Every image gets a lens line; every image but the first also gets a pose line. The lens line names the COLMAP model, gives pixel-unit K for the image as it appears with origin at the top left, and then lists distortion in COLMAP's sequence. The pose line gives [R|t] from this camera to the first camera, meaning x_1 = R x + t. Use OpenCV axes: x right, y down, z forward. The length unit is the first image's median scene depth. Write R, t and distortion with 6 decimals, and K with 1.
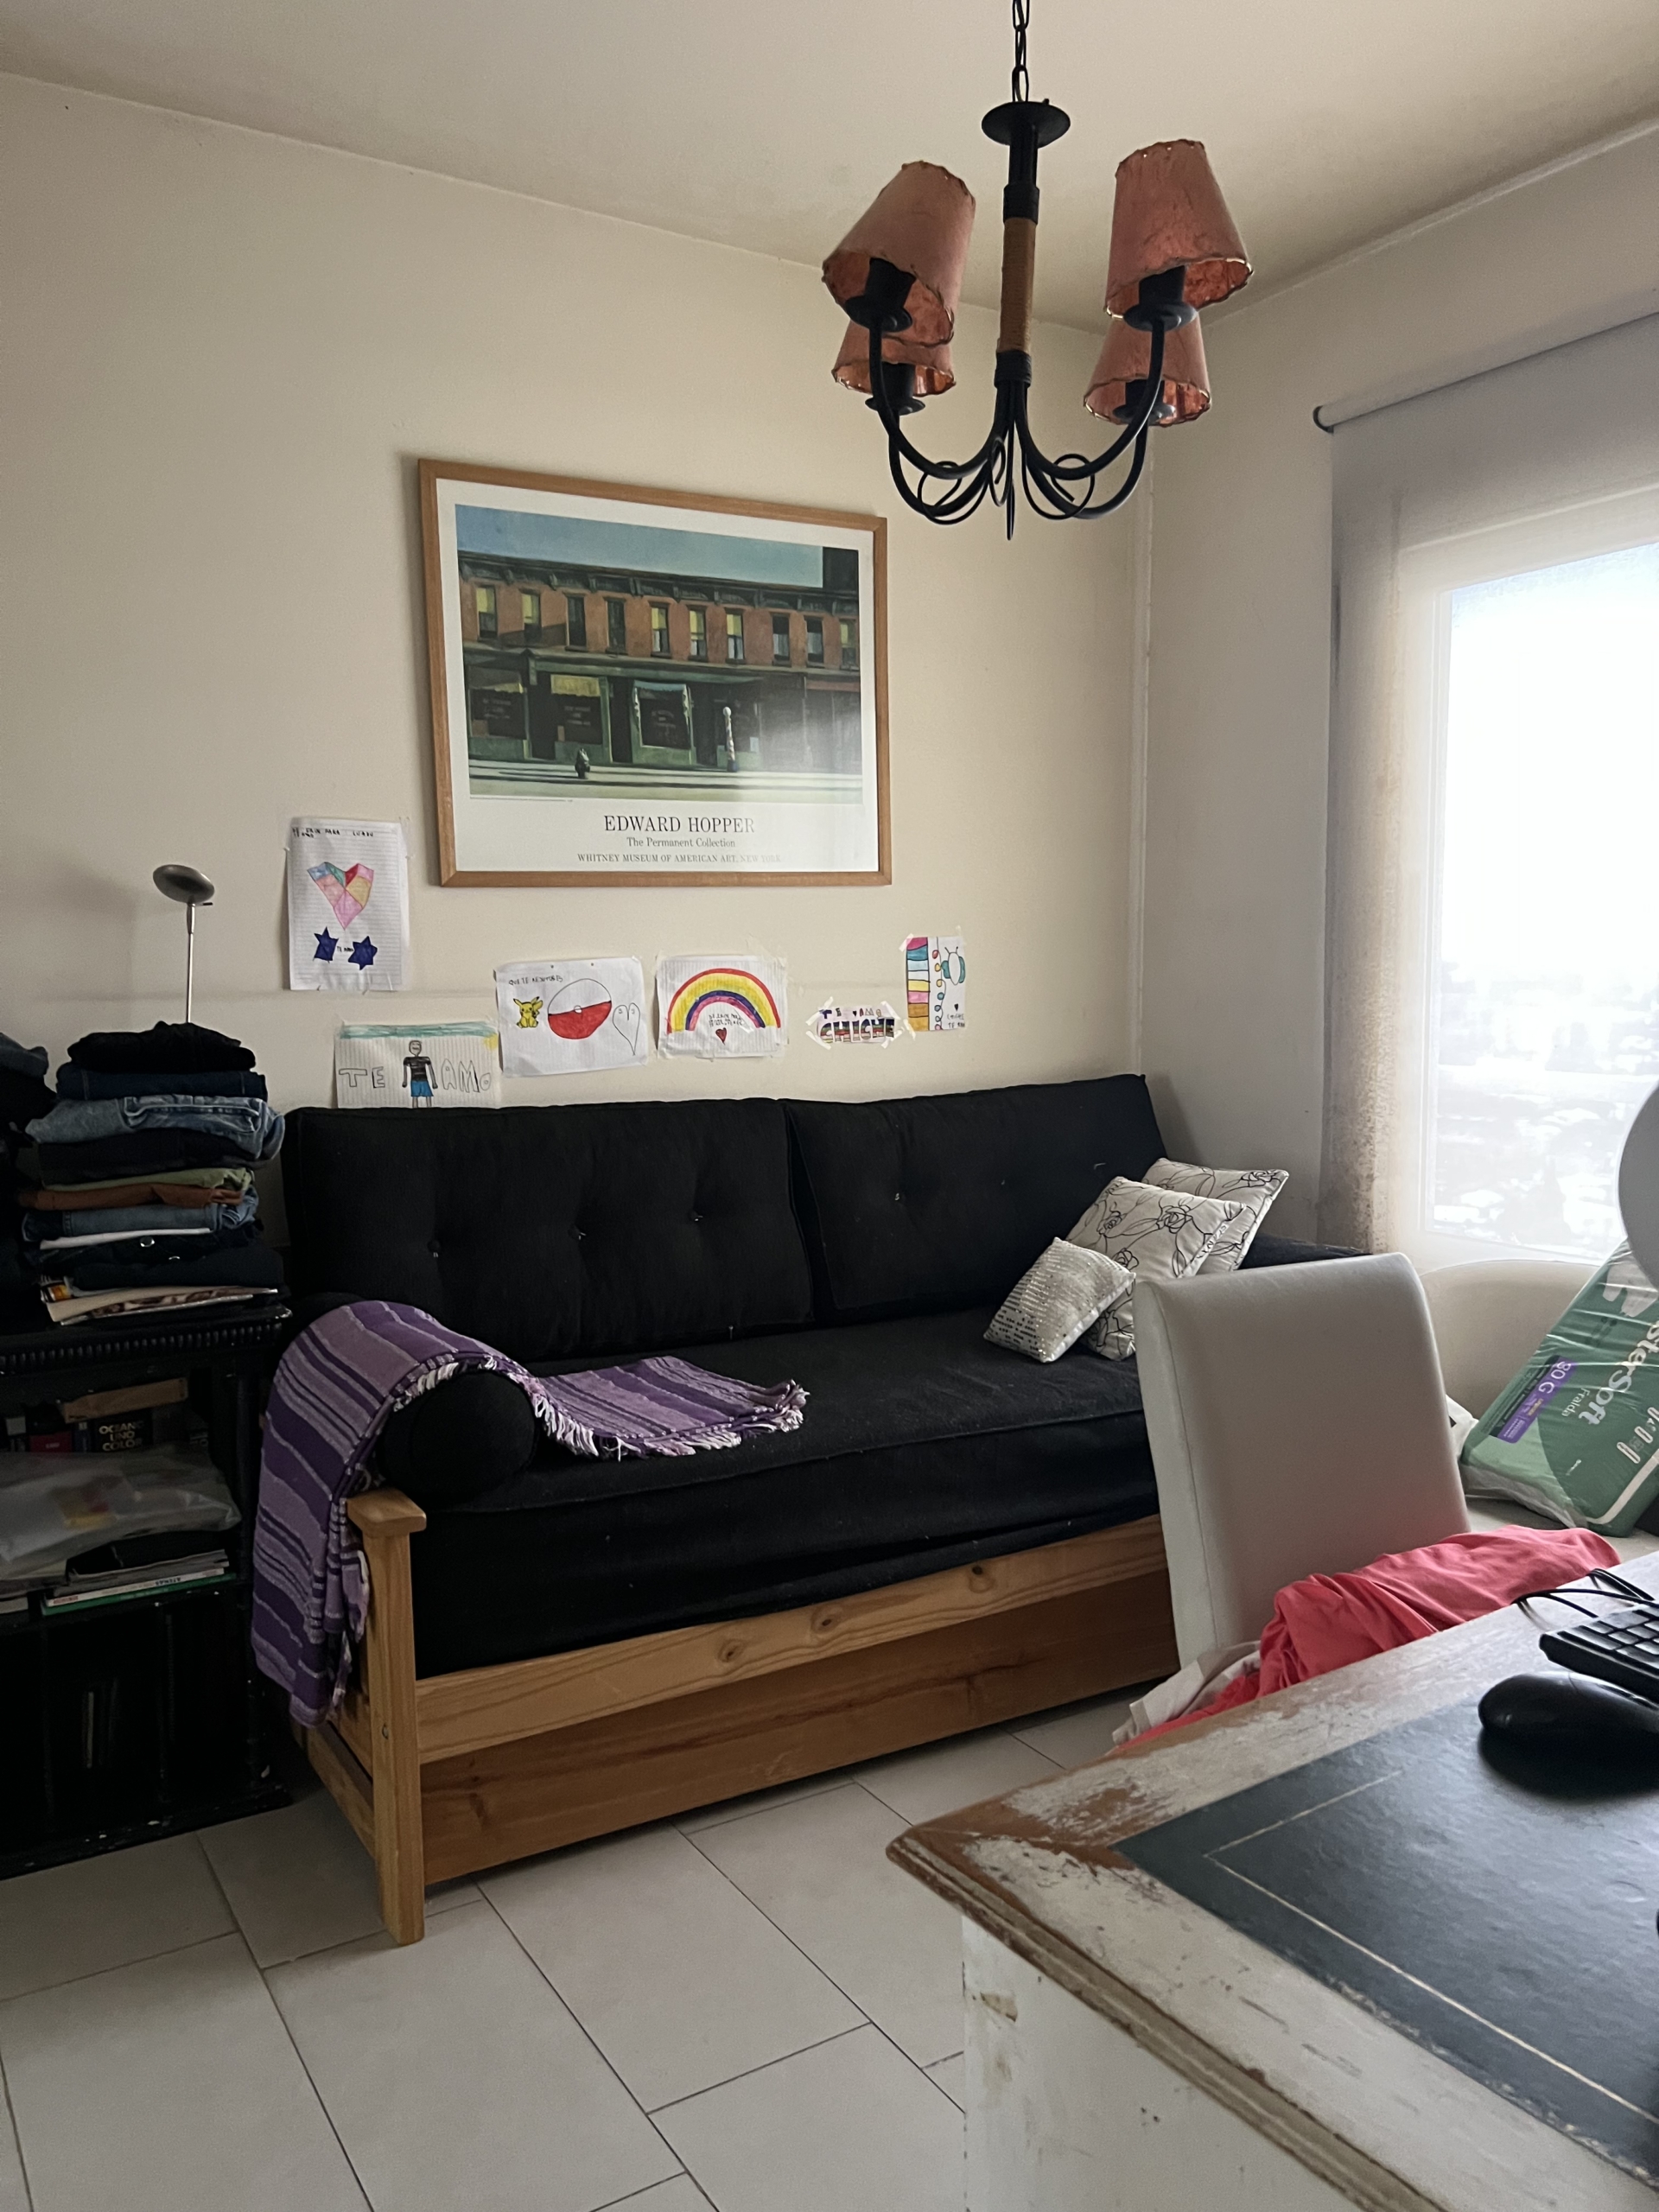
lens RADIAL K [[1806.2, 0, 883.6], [0, 1806.2, 1110.4], [0, 0, 1]] dist [0.142292, -0.223020]
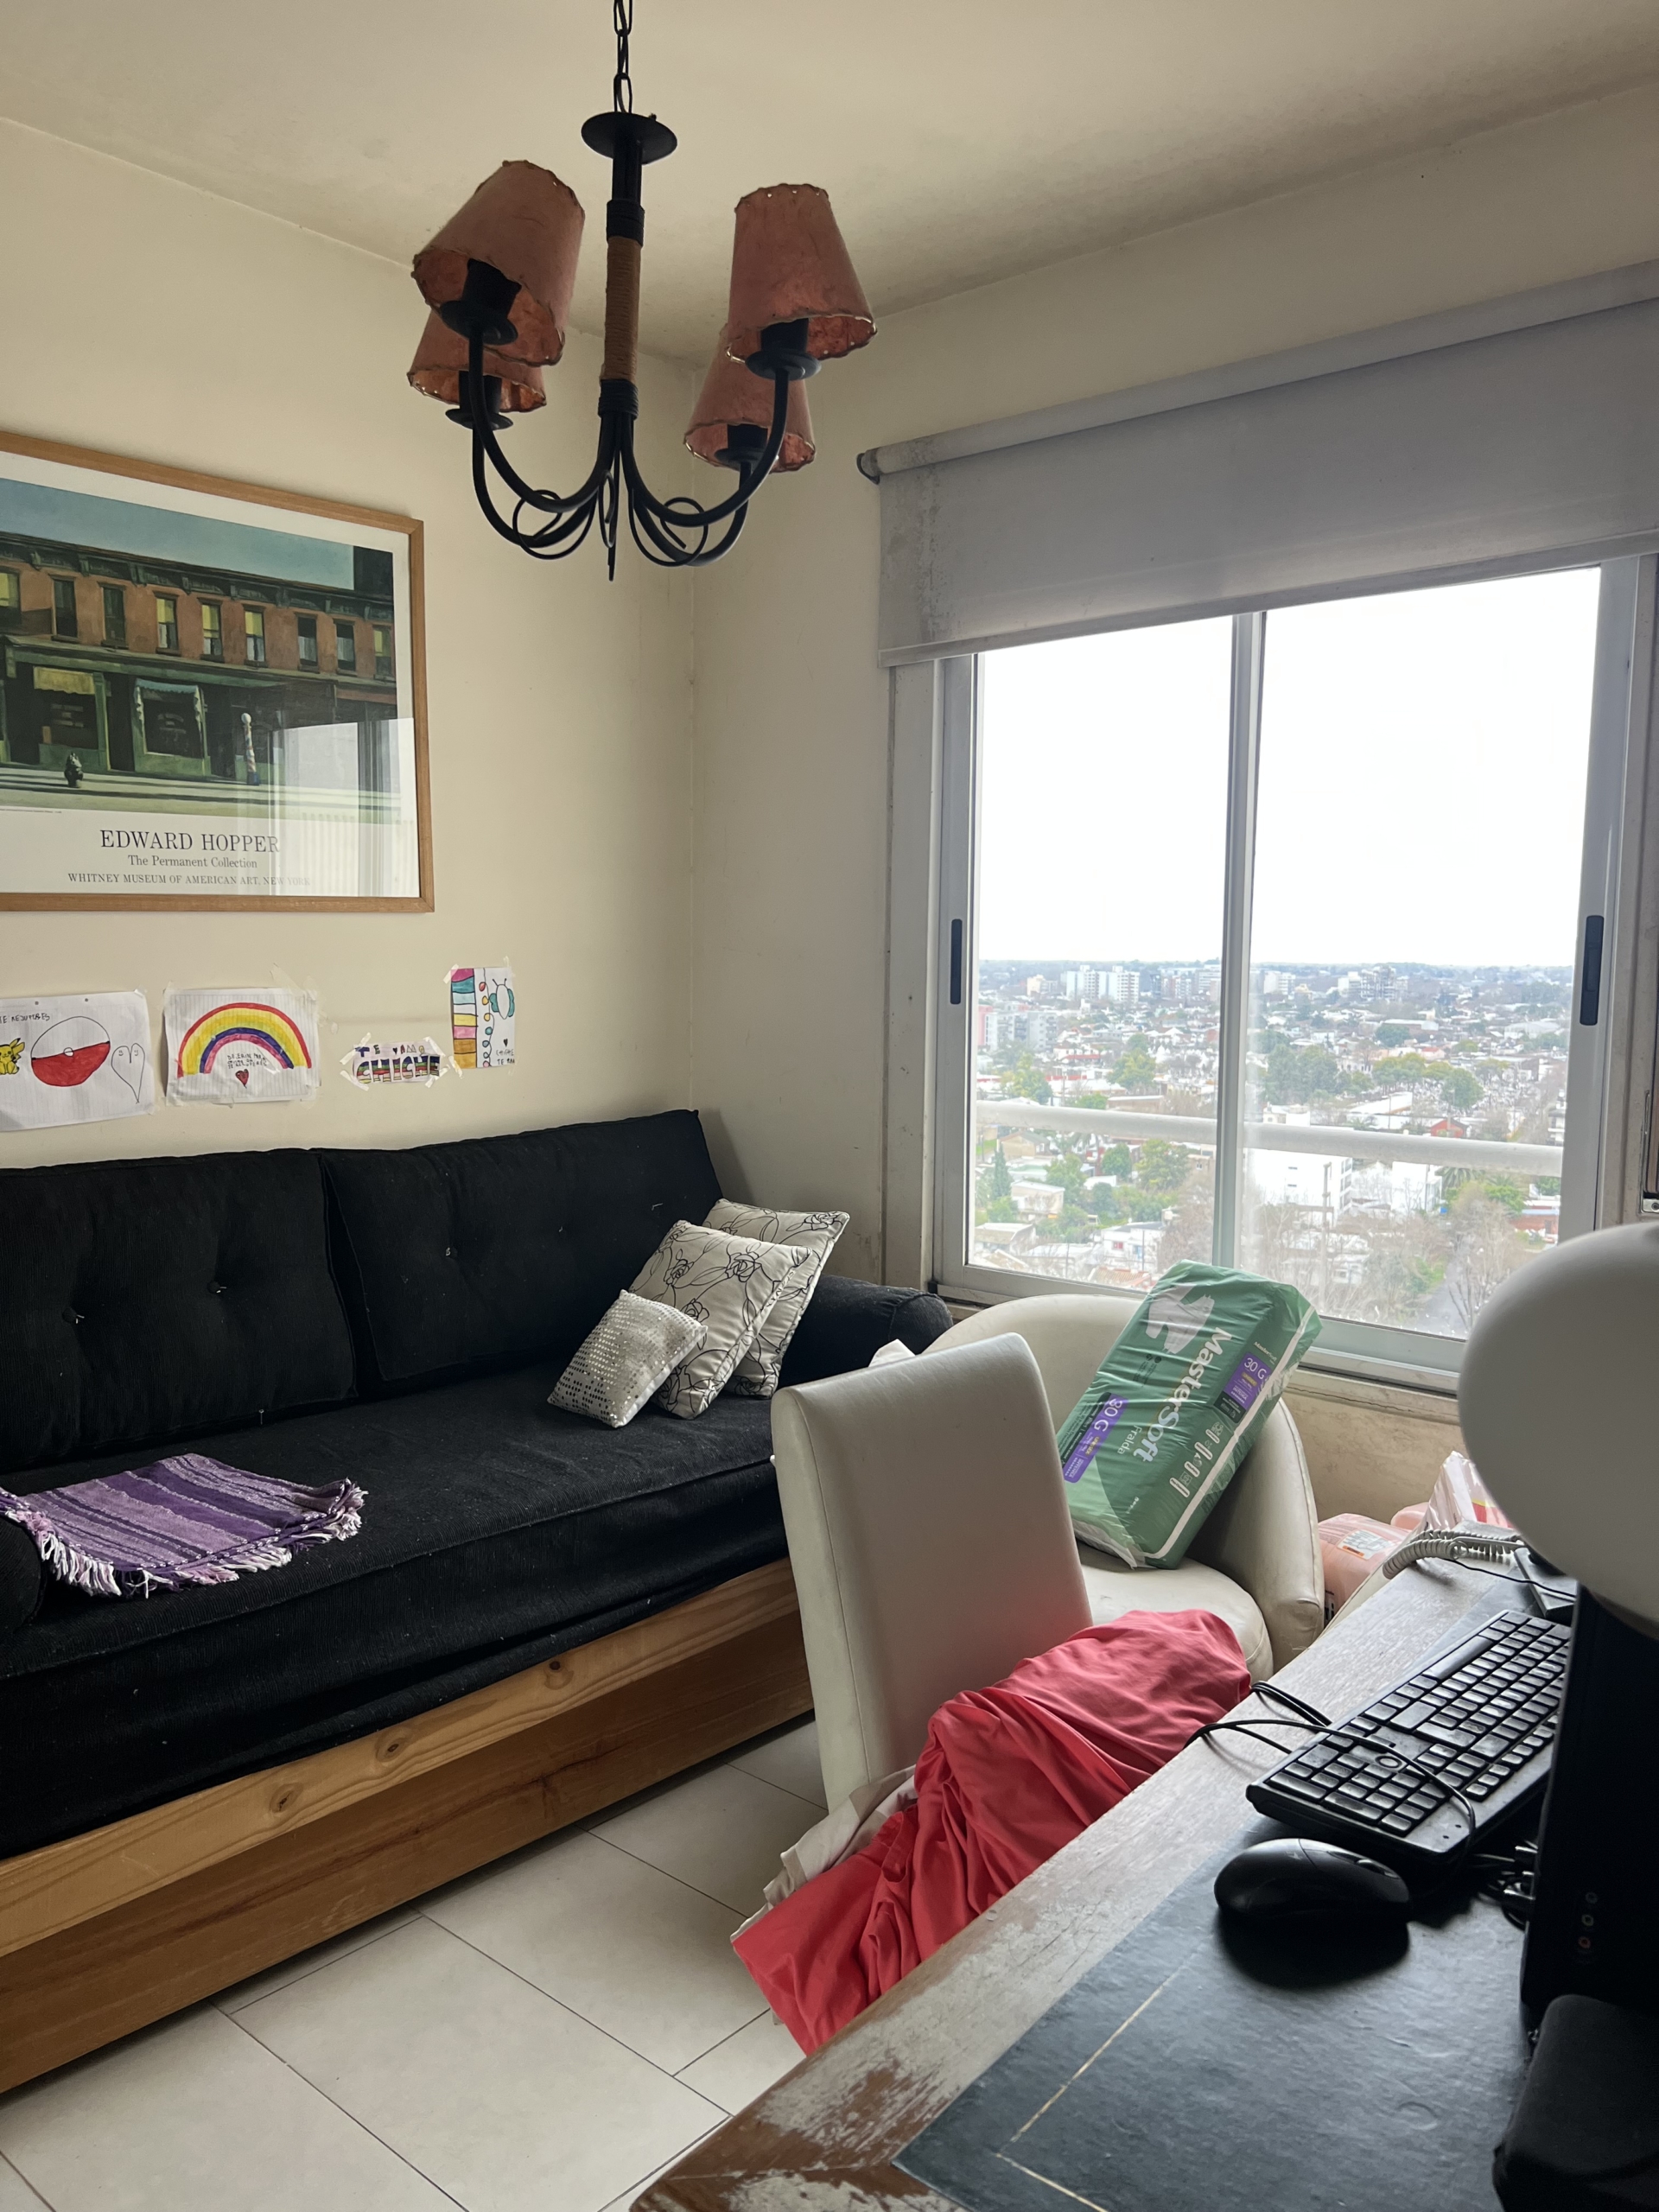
lens RADIAL K [[1689.4, 0, 833.5], [0, 1689.4, 1054.3], [0, 0, 1]] dist [0.089509, -0.113183]
pose [[0.953695, -0.004068, 0.300747, -0.073831], [0.002968, 0.999987, 0.004112, -0.063694], [-0.300760, -0.003029, 0.953695, 0.120169]]
